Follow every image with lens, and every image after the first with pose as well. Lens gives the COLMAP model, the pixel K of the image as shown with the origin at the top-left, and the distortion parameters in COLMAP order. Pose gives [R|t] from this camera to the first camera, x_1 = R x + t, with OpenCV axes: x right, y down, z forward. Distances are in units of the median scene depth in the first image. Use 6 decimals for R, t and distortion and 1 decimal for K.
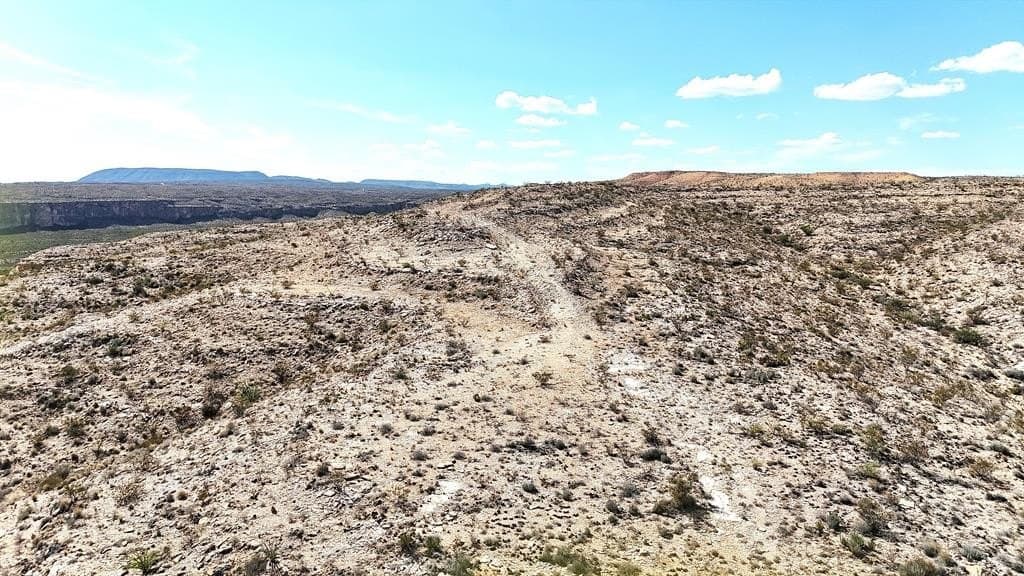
lens RADIAL K [[756.4, 0, 511.1], [0, 756.4, 285.4], [0, 0, 1]] dist [0.065291, -0.062170]
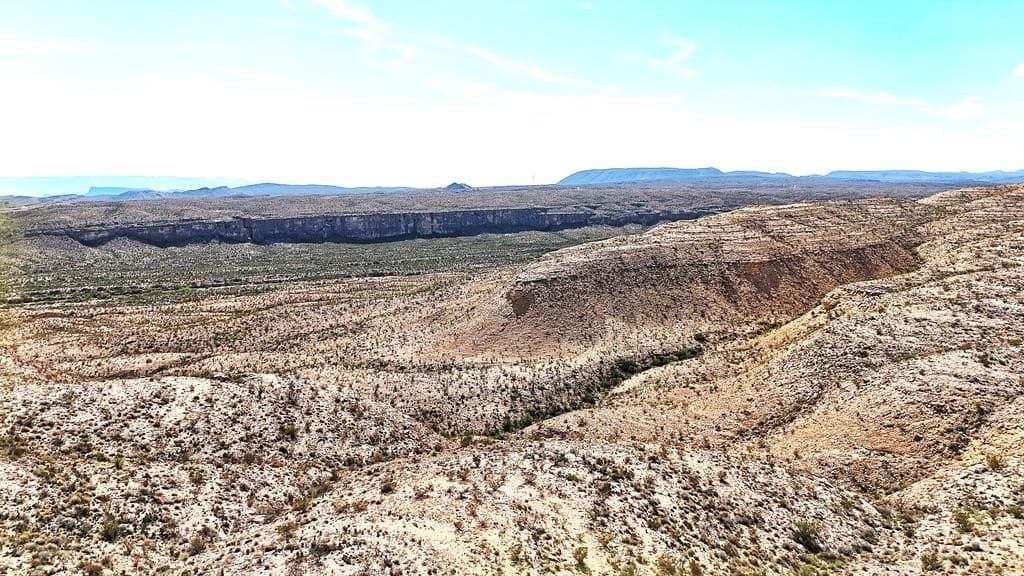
lens RADIAL K [[756.4, 0, 511.1], [0, 756.4, 285.4], [0, 0, 1]] dist [0.065291, -0.062170]
pose [[0.824703, 0.056265, -0.562761, 0.078282], [-0.051542, 0.998375, 0.024285, -0.023519], [0.563213, 0.008978, 0.826263, 0.107155]]
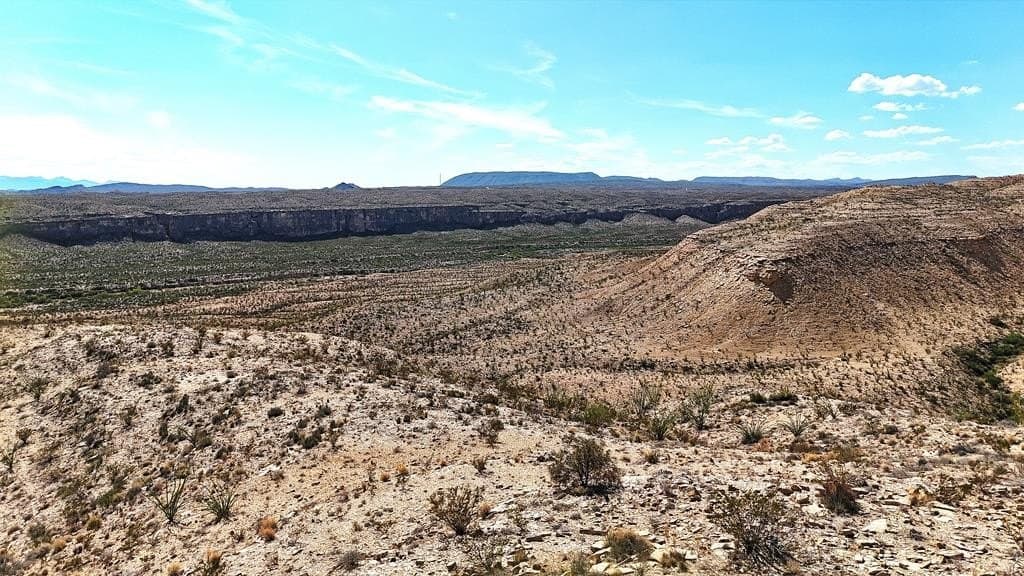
lens RADIAL K [[756.4, 0, 511.1], [0, 756.4, 285.4], [0, 0, 1]] dist [0.065291, -0.062170]
pose [[0.908714, 0.041078, -0.415393, 0.007115], [-0.040047, 0.999135, 0.011197, -0.016142], [0.415494, 0.006461, 0.909573, 0.100780]]
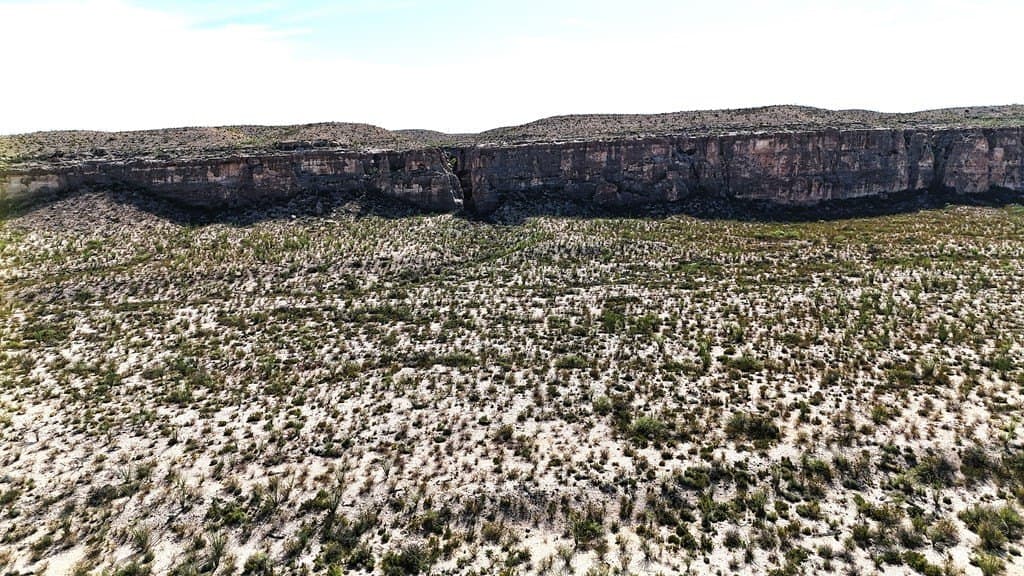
lens RADIAL K [[756.4, 0, 511.1], [0, 756.4, 285.4], [0, 0, 1]] dist [0.065291, -0.062170]
pose [[0.524763, 0.116088, -0.843296, -0.266062], [-0.073919, 0.993130, 0.090717, -0.032655], [0.848033, 0.014731, 0.529738, 0.405957]]
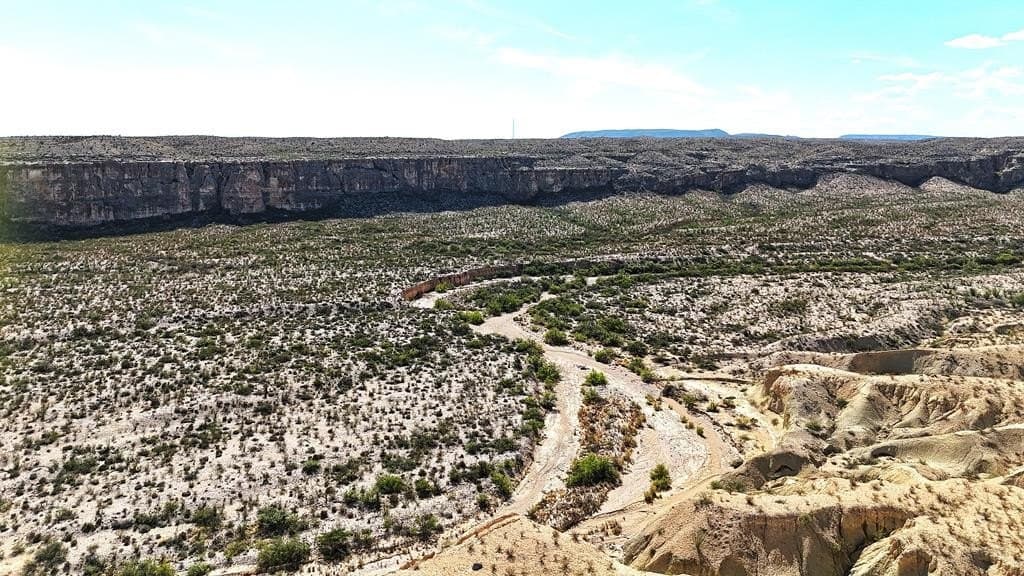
lens RADIAL K [[756.4, 0, 511.1], [0, 756.4, 285.4], [0, 0, 1]] dist [0.065291, -0.062170]
pose [[0.834940, 0.080693, -0.544394, -0.139046], [-0.053130, 0.996391, 0.066205, -0.047387], [0.547771, -0.026353, 0.836213, 0.457679]]
